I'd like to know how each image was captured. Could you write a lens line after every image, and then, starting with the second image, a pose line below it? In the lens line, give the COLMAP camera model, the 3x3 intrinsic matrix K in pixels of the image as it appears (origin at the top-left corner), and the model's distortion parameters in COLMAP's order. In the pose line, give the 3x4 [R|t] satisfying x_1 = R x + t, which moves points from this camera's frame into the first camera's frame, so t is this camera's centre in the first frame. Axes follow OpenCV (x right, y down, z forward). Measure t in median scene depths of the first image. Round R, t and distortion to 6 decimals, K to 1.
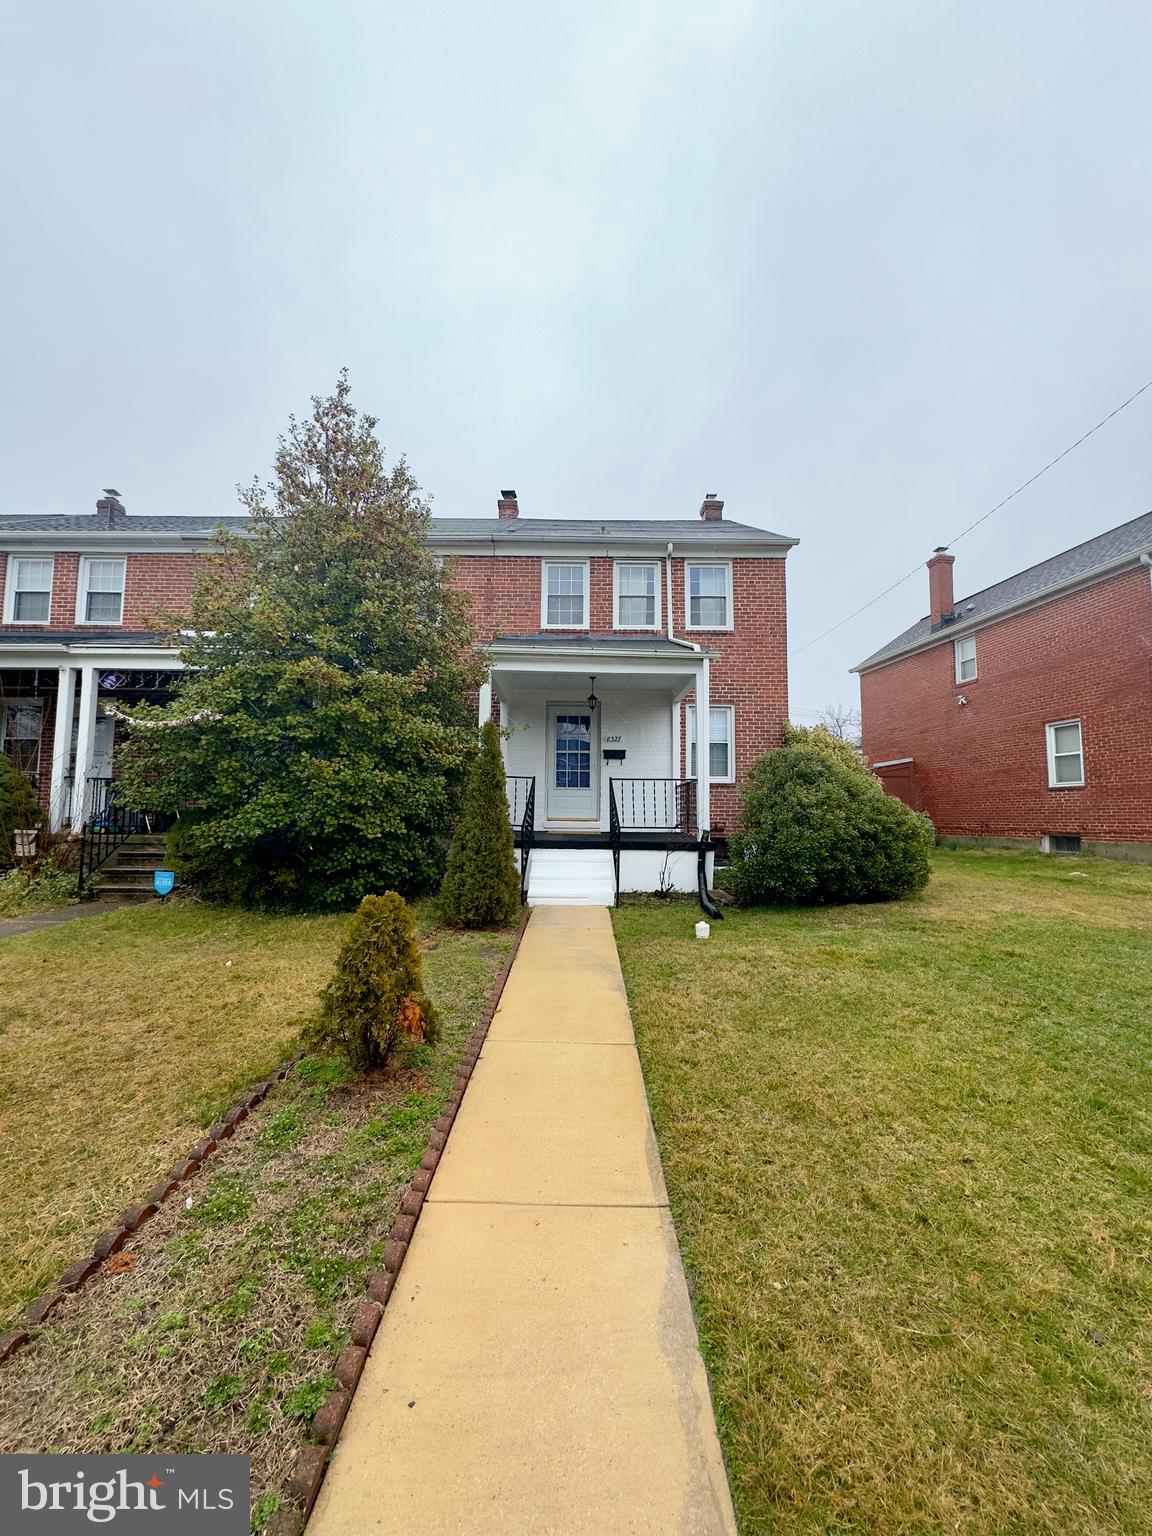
lens RADIAL K [[611.5, 0, 576.0], [0, 611.5, 768.0], [0, 0, 1]] dist [-0.000961, 0.000128]
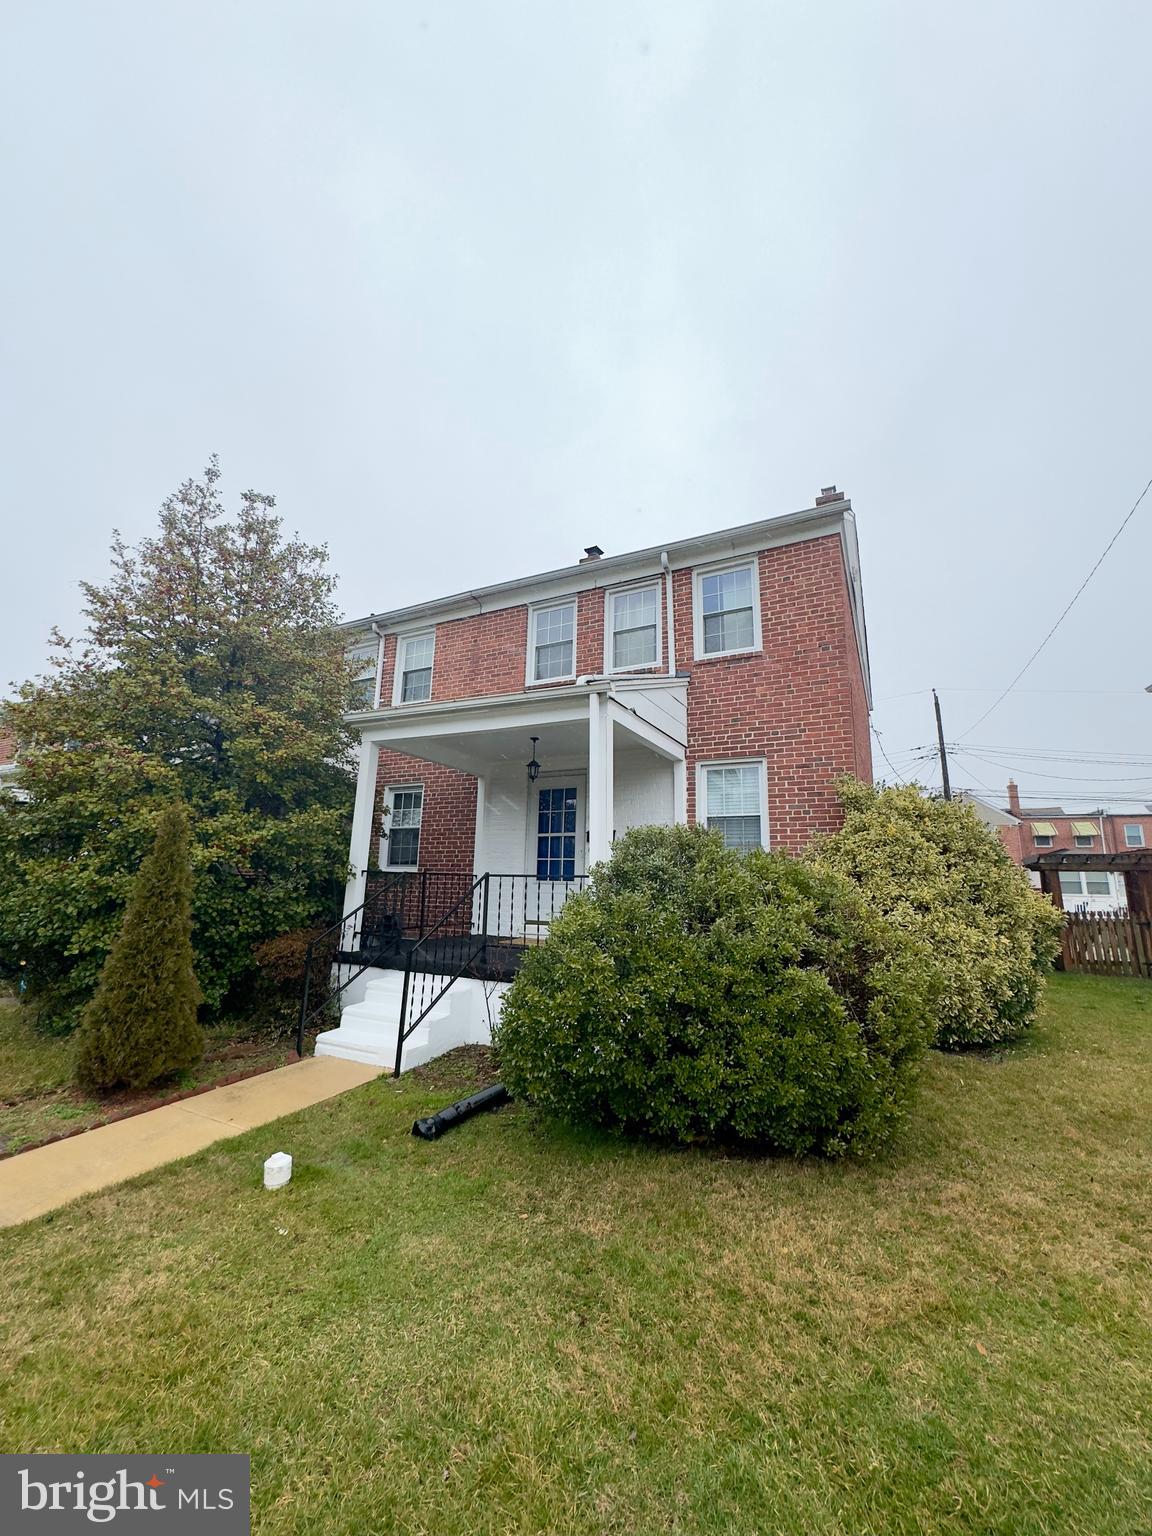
lens RADIAL K [[611.5, 0, 576.0], [0, 611.5, 768.0], [0, 0, 1]] dist [-0.000961, 0.000128]
pose [[0.887599, -0.078148, -0.453939, 0.374891], [0.020880, 0.991316, -0.129833, -0.008906], [0.460143, 0.105762, 0.881523, 0.310080]]
